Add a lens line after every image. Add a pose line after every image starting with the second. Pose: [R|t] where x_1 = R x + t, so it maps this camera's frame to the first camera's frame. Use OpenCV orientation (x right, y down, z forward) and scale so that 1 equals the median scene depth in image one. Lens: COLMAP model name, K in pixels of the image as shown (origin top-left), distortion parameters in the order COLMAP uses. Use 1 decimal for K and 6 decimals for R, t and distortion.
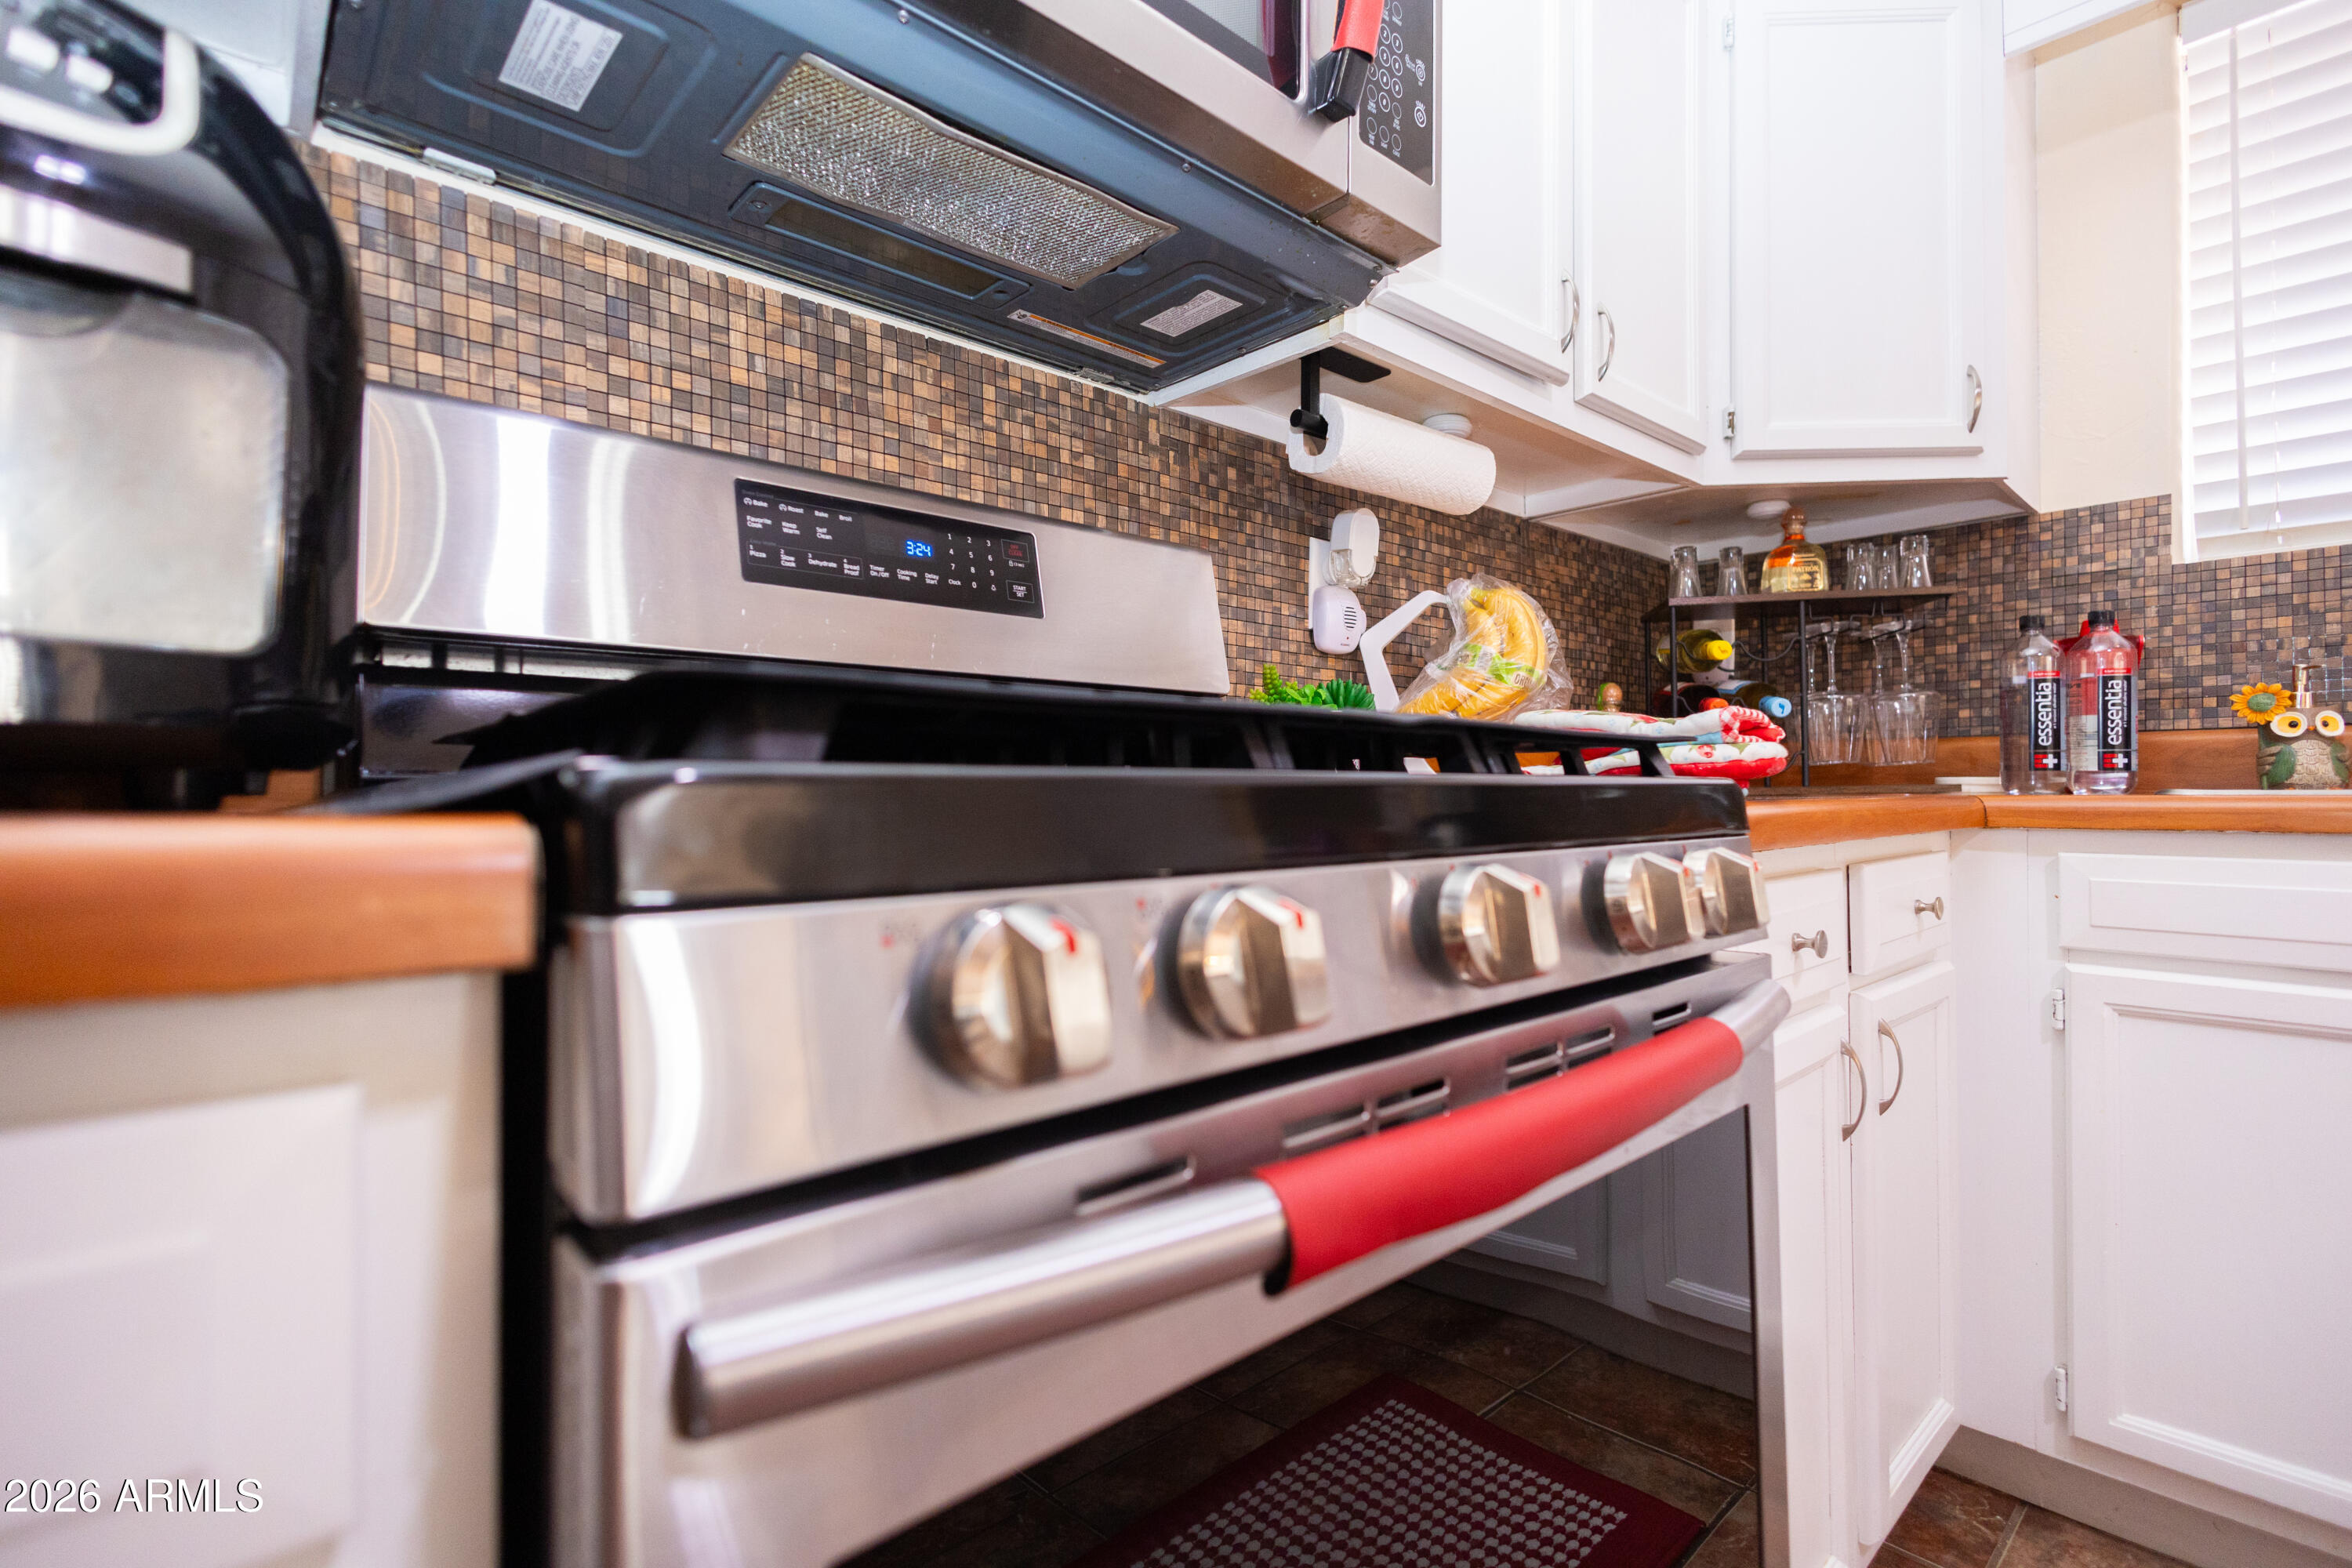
lens RADIAL K [[1085.0, 0, 1176.0], [0, 1085.0, 784.0], [0, 0, 1]] dist [0.013448, -0.005978]
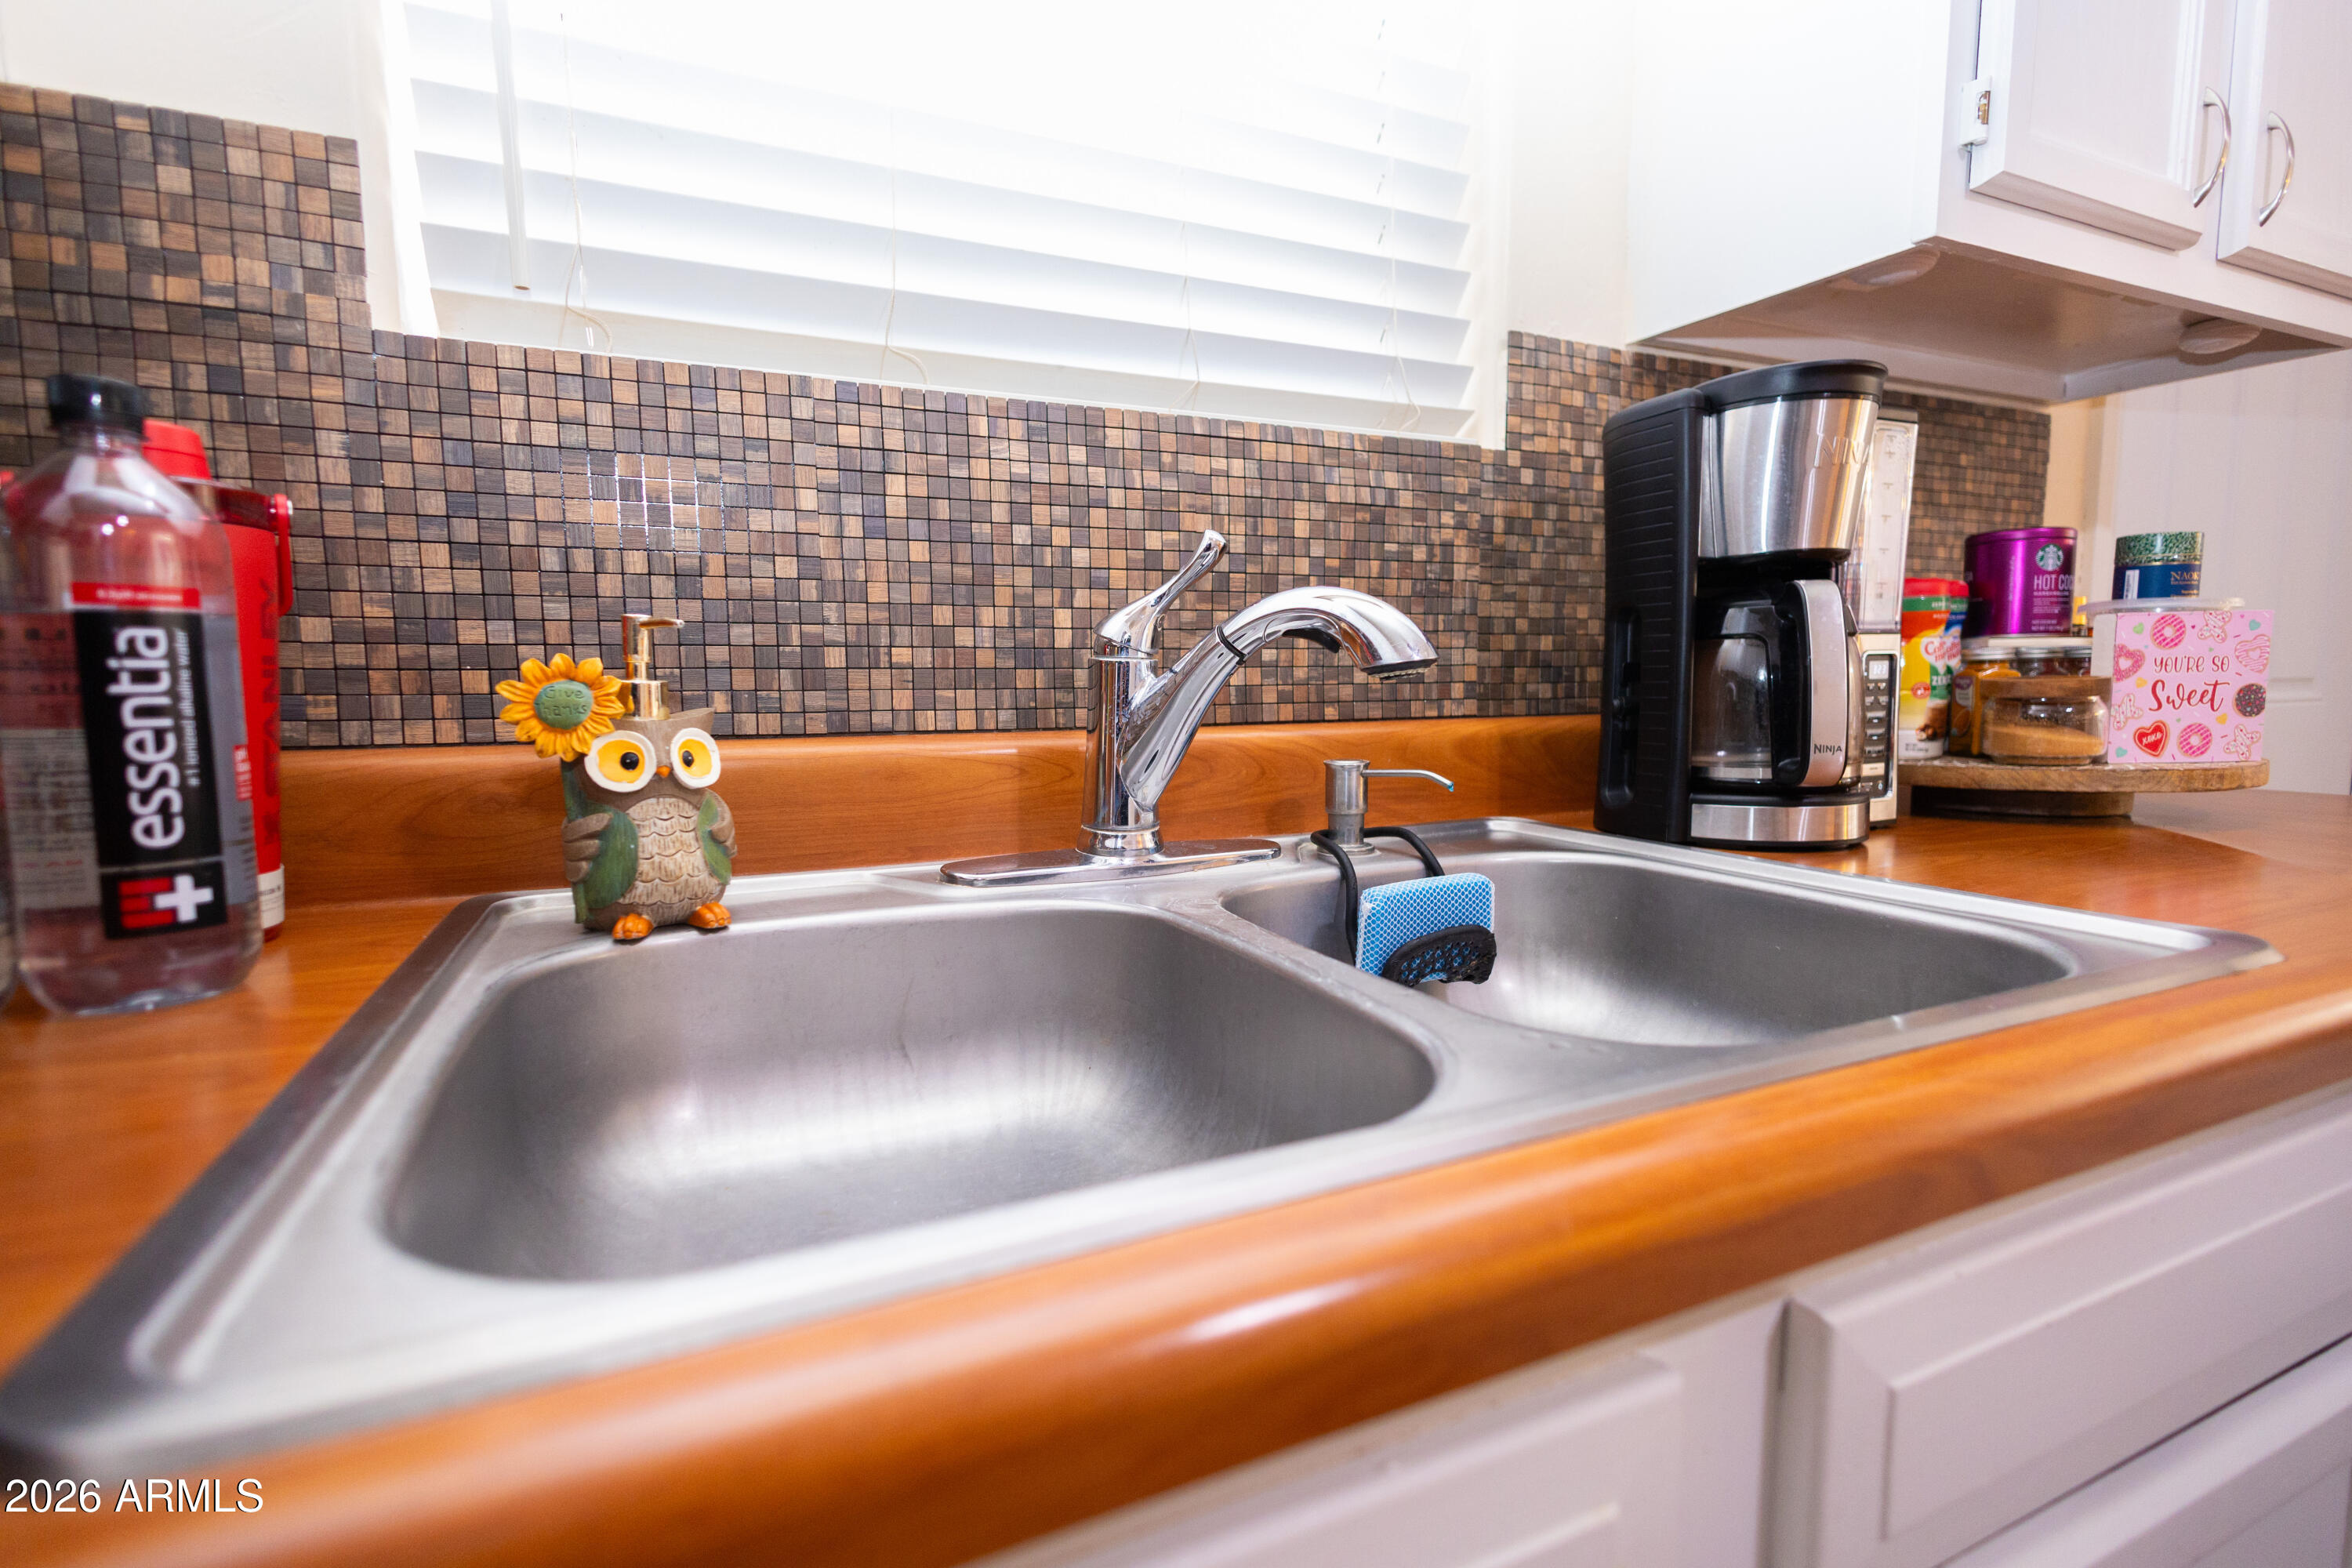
lens RADIAL K [[1085.0, 0, 1176.0], [0, 1085.0, 784.0], [0, 0, 1]] dist [0.013448, -0.005978]
pose [[0.311739, -0.091431, 0.945759, 0.652608], [-0.002347, 0.995282, 0.096992, -0.080606], [-0.950165, -0.032456, 0.310054, 0.633152]]
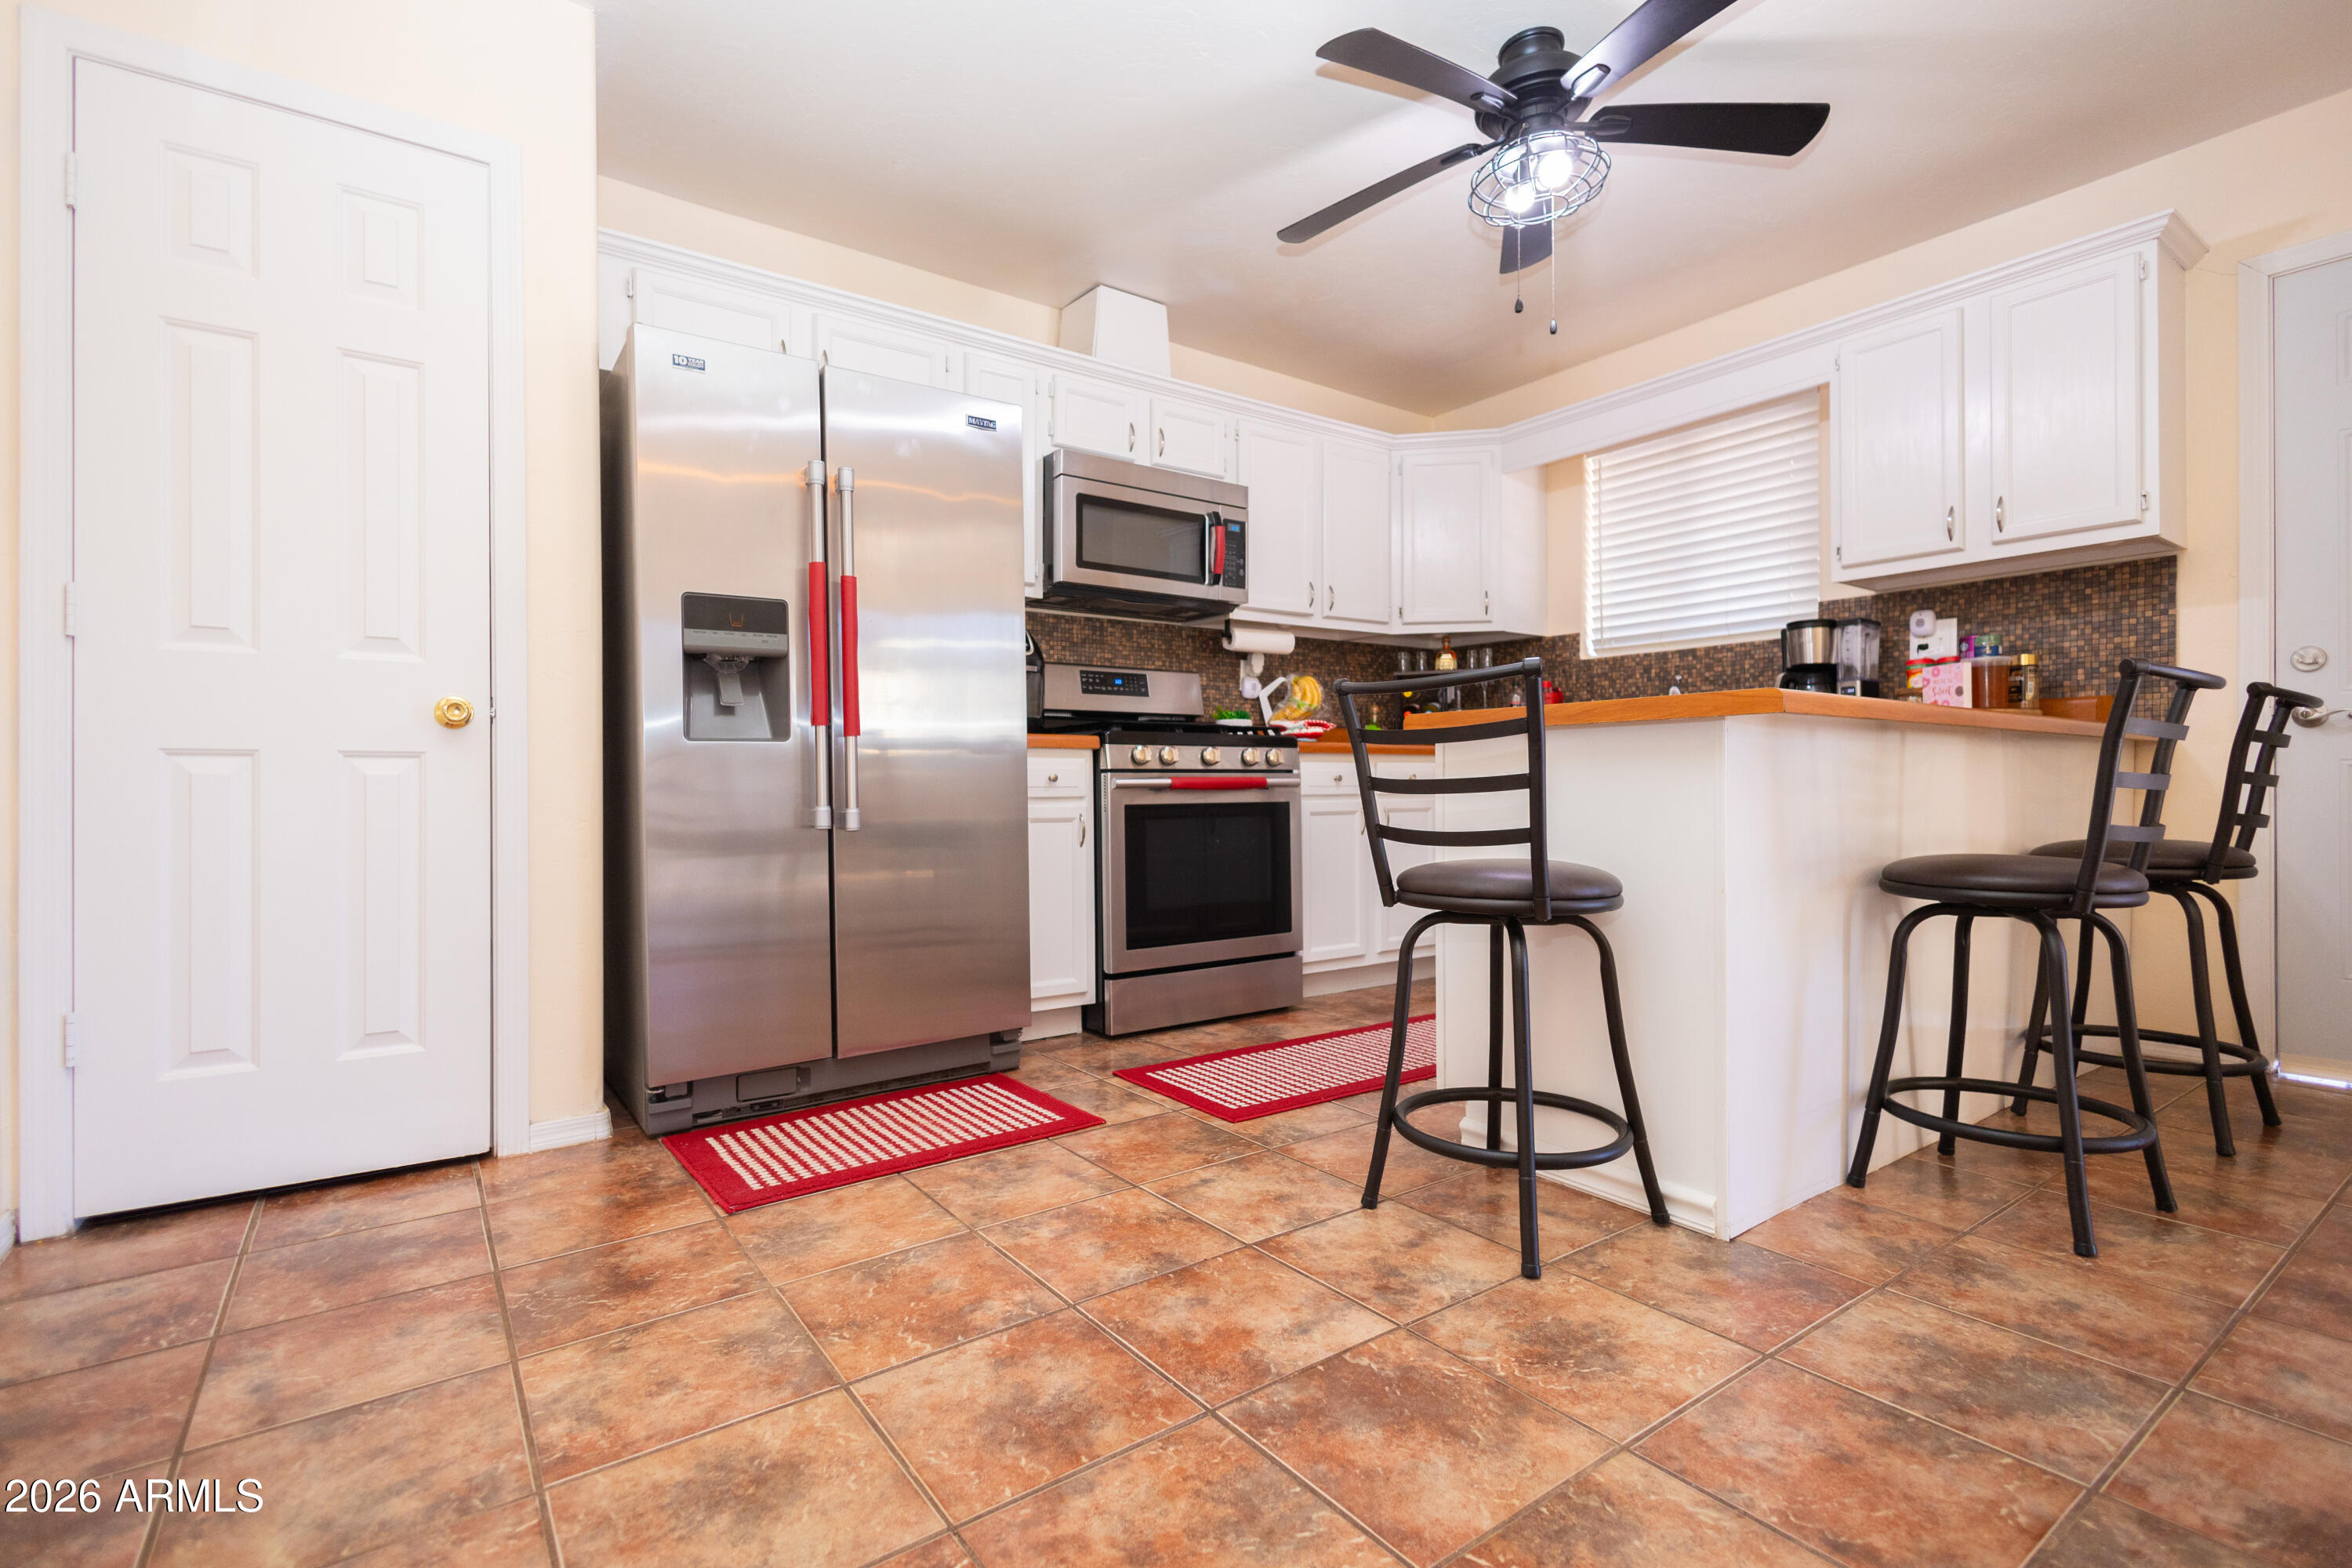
lens RADIAL K [[1085.0, 0, 1176.0], [0, 1085.0, 784.0], [0, 0, 1]] dist [0.013448, -0.005978]
pose [[0.992690, 0.002186, -0.120669, 0.283328], [-0.000907, 0.999943, 0.010657, 0.074829], [0.120686, -0.010469, 0.992636, -1.819314]]
